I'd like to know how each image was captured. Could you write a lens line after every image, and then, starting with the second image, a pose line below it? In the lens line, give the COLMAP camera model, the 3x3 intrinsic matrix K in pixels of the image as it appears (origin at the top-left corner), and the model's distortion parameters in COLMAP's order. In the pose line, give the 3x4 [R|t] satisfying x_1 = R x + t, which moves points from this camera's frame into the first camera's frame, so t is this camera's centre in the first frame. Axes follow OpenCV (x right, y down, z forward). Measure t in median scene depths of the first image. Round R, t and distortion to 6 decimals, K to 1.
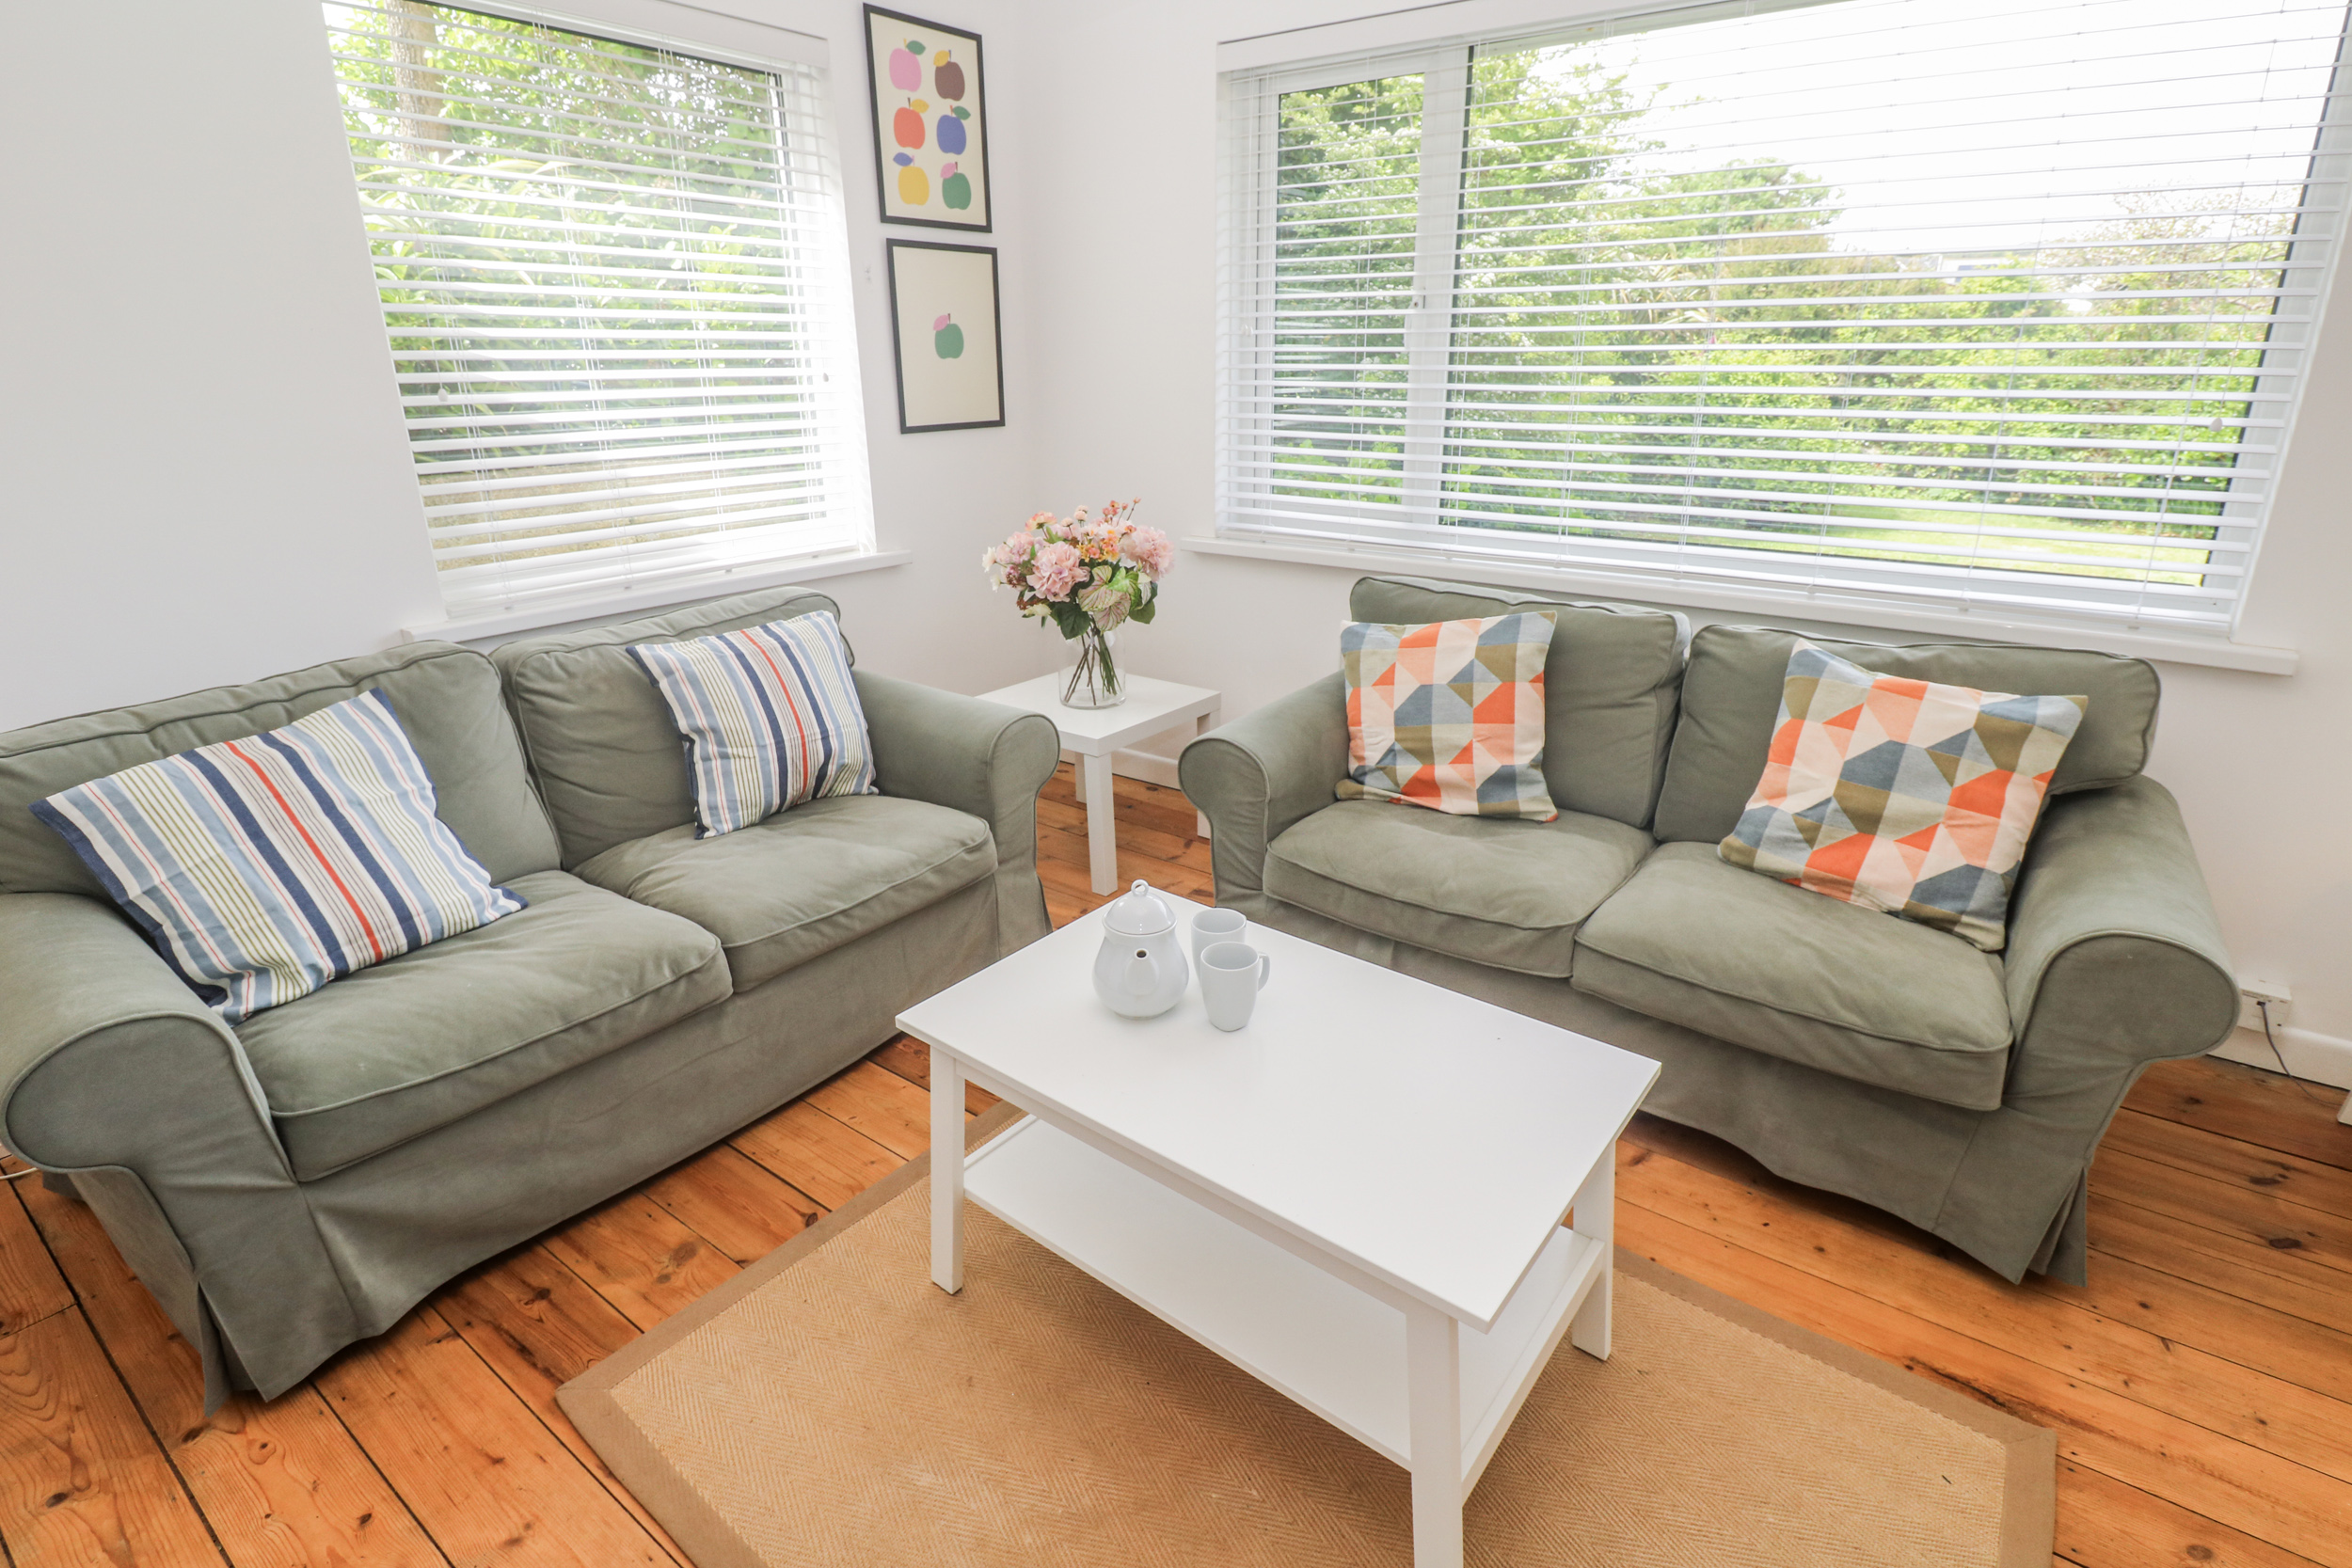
lens RADIAL K [[1125.1, 0, 1164.6], [0, 1125.1, 780.3], [0, 0, 1]] dist [-0.018686, -0.002857]
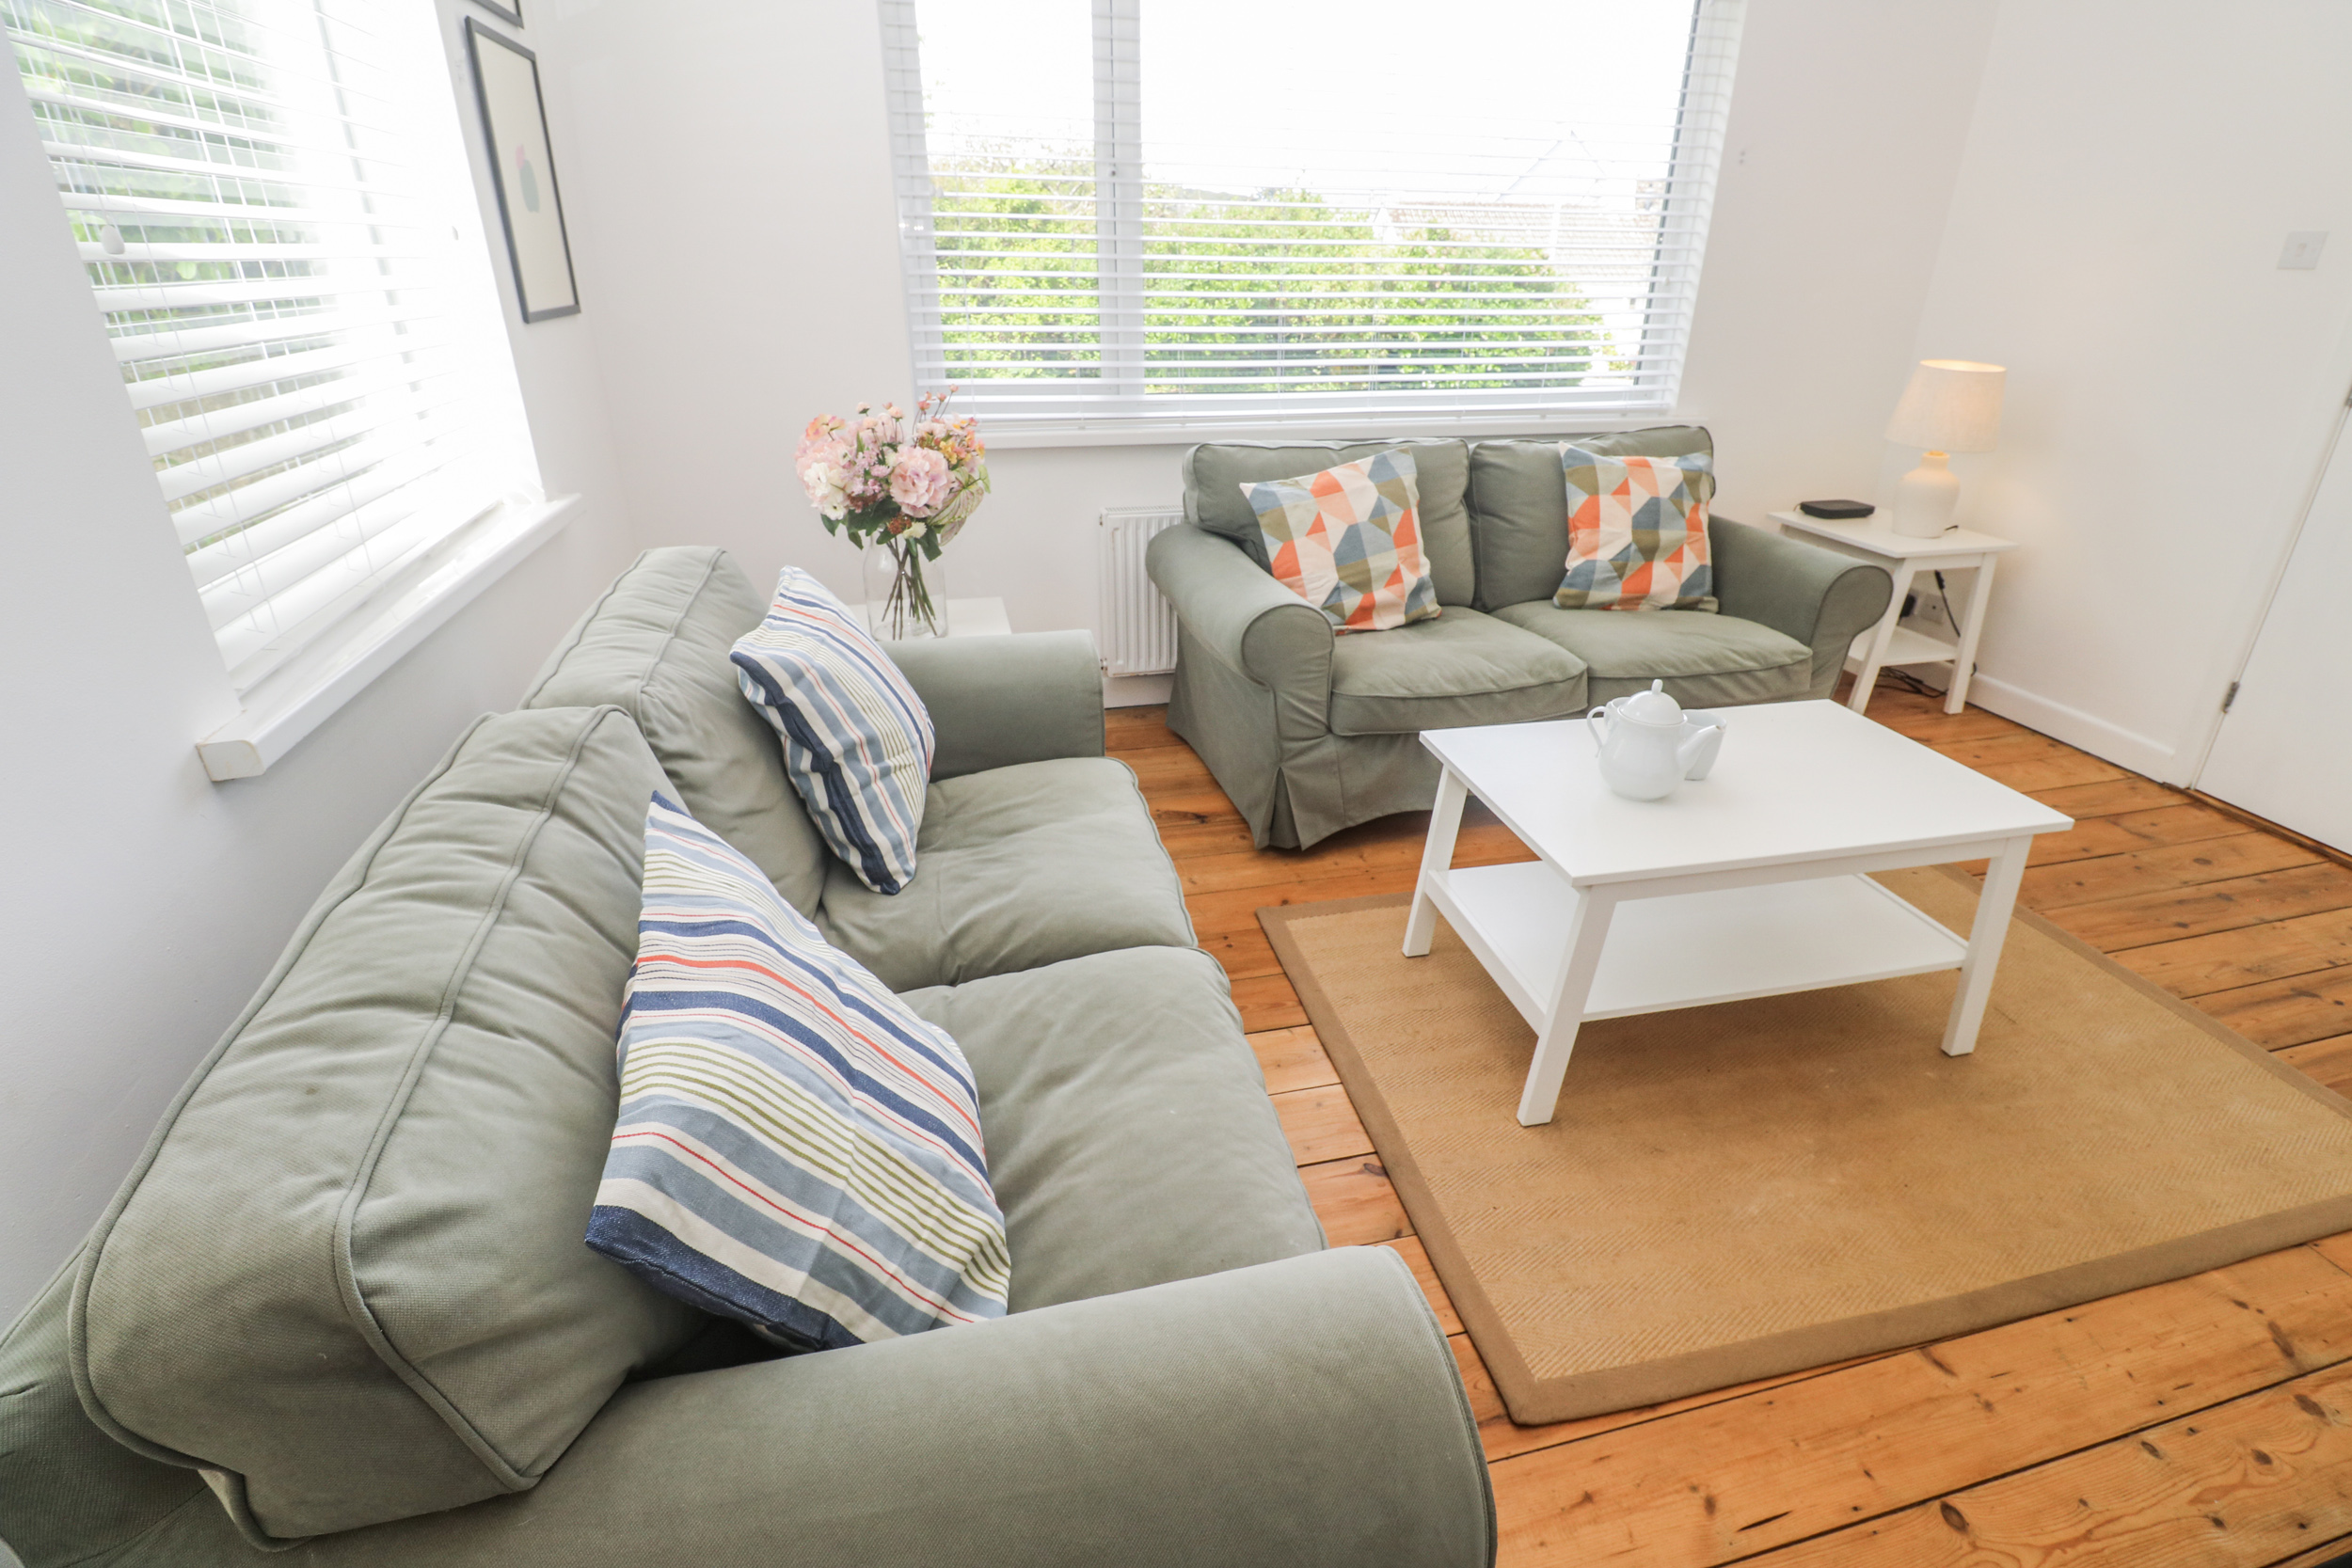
lens RADIAL K [[1085.4, 0, 1181.9], [0, 1085.4, 782.5], [0, 0, 1]] dist [-0.003375, -0.007327]
pose [[0.637074, -0.322140, 0.700259, -0.770457], [0.255613, 0.945366, 0.202347, -0.109156], [-0.727186, 0.050085, 0.684611, 0.392233]]
